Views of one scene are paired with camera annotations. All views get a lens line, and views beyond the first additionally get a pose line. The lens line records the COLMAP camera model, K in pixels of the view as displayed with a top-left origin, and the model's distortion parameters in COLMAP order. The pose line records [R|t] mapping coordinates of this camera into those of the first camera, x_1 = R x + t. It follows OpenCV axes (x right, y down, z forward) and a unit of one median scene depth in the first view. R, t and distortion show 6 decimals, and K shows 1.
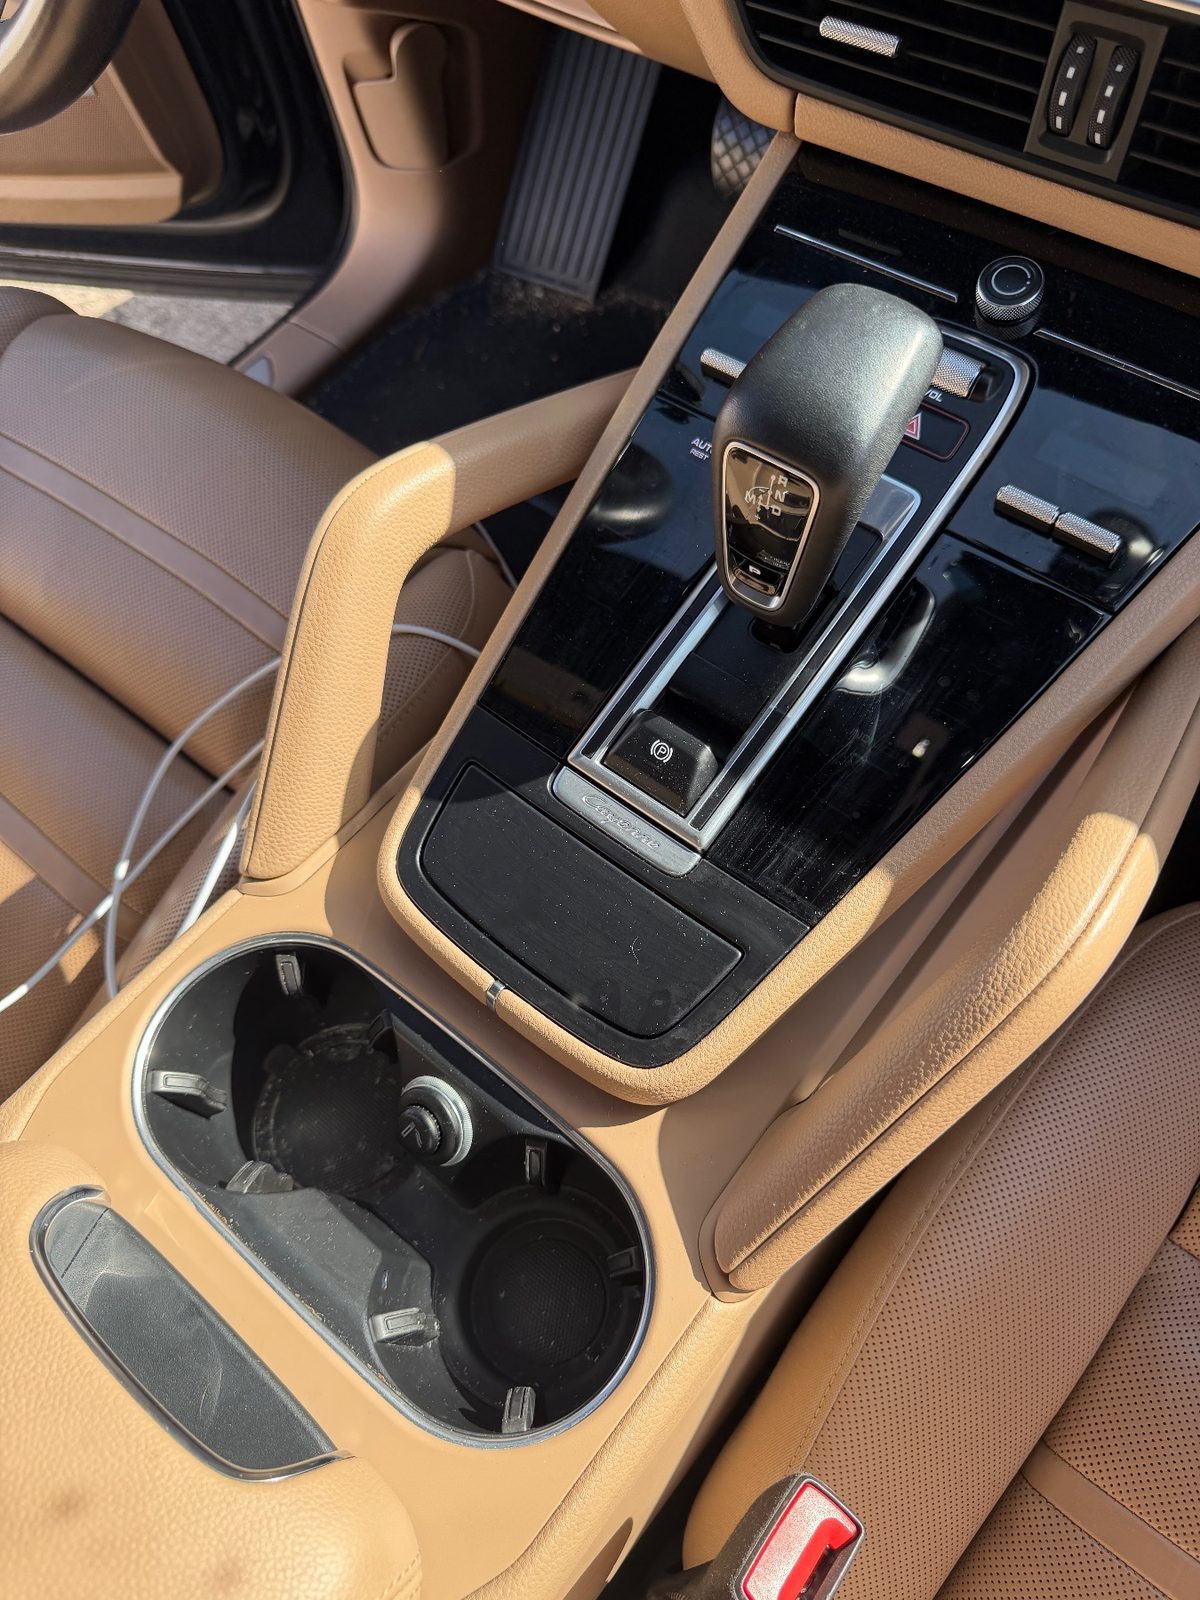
lens RADIAL K [[1190.5, 0, 636.5], [0, 1190.5, 787.3], [0, 0, 1]] dist [0.025608, -0.047621]
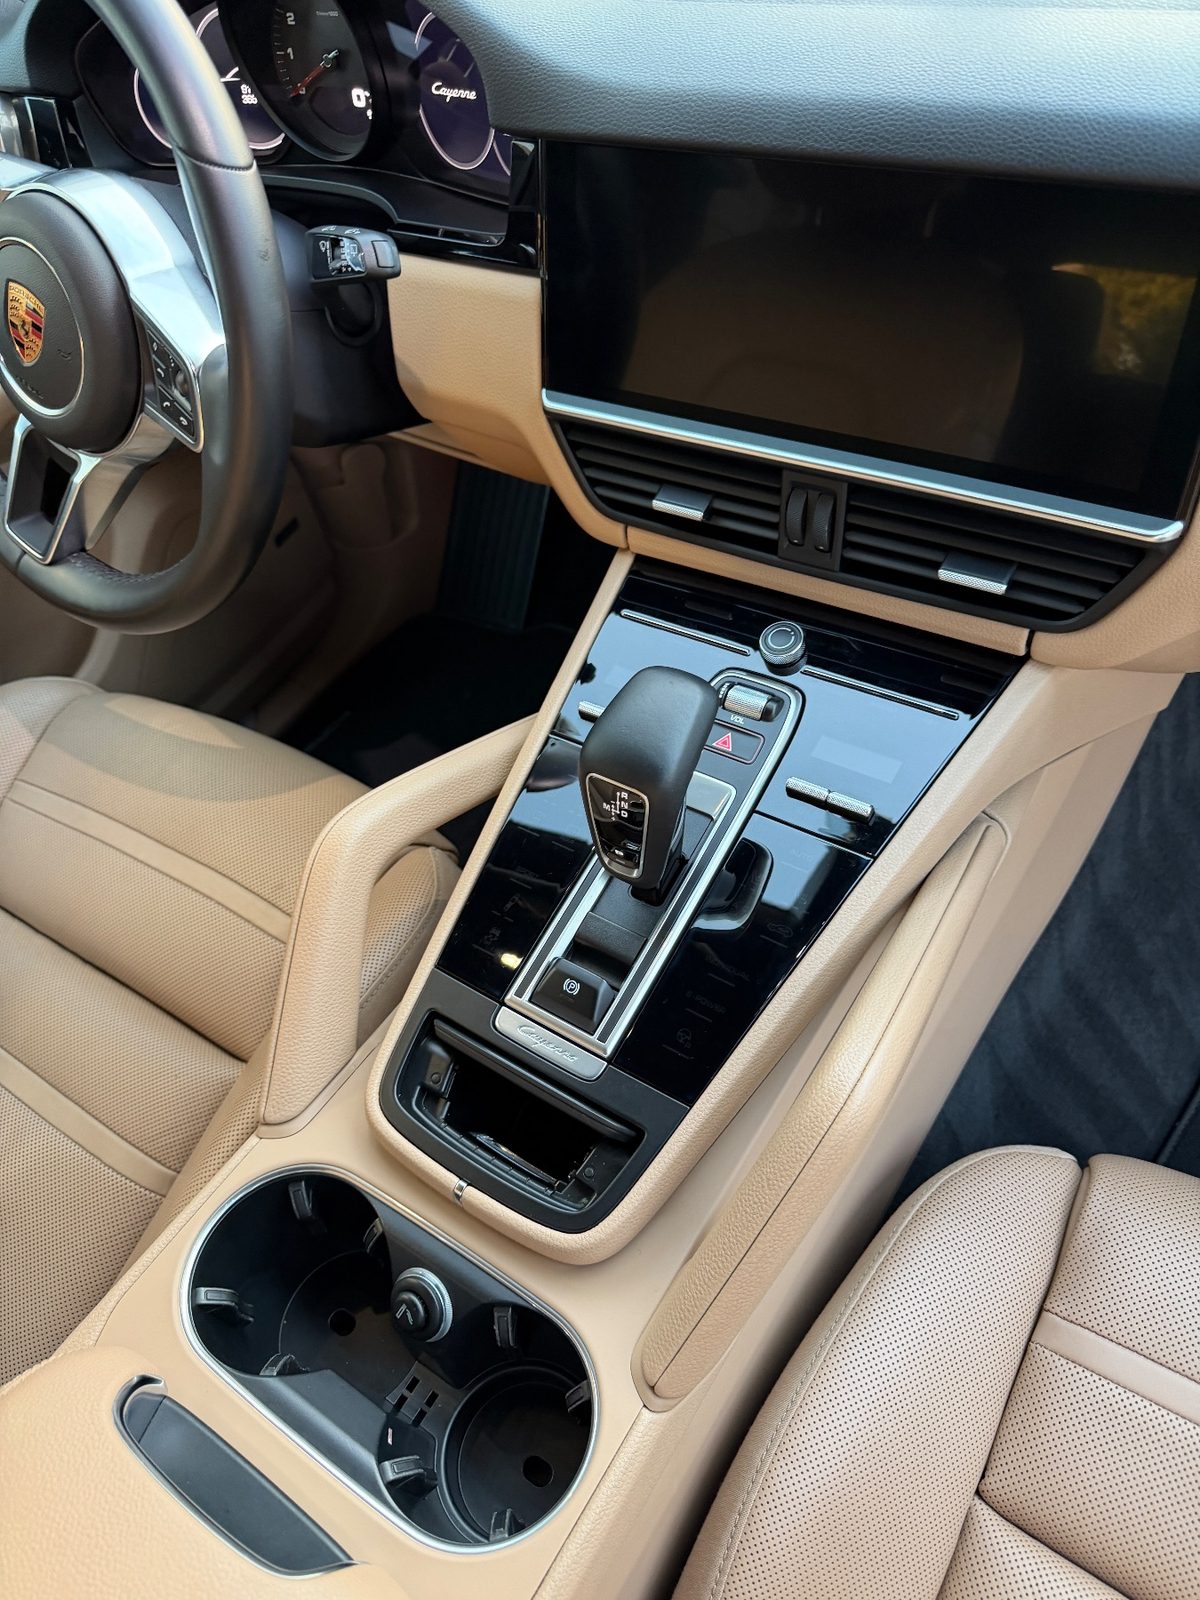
lens RADIAL K [[1190.5, 0, 636.5], [0, 1190.5, 787.3], [0, 0, 1]] dist [0.025608, -0.047621]
pose [[0.995003, -0.095113, 0.030380, 0.074784], [0.099433, 0.971587, -0.214785, 0.047503], [-0.009087, 0.216733, 0.976189, -0.375818]]
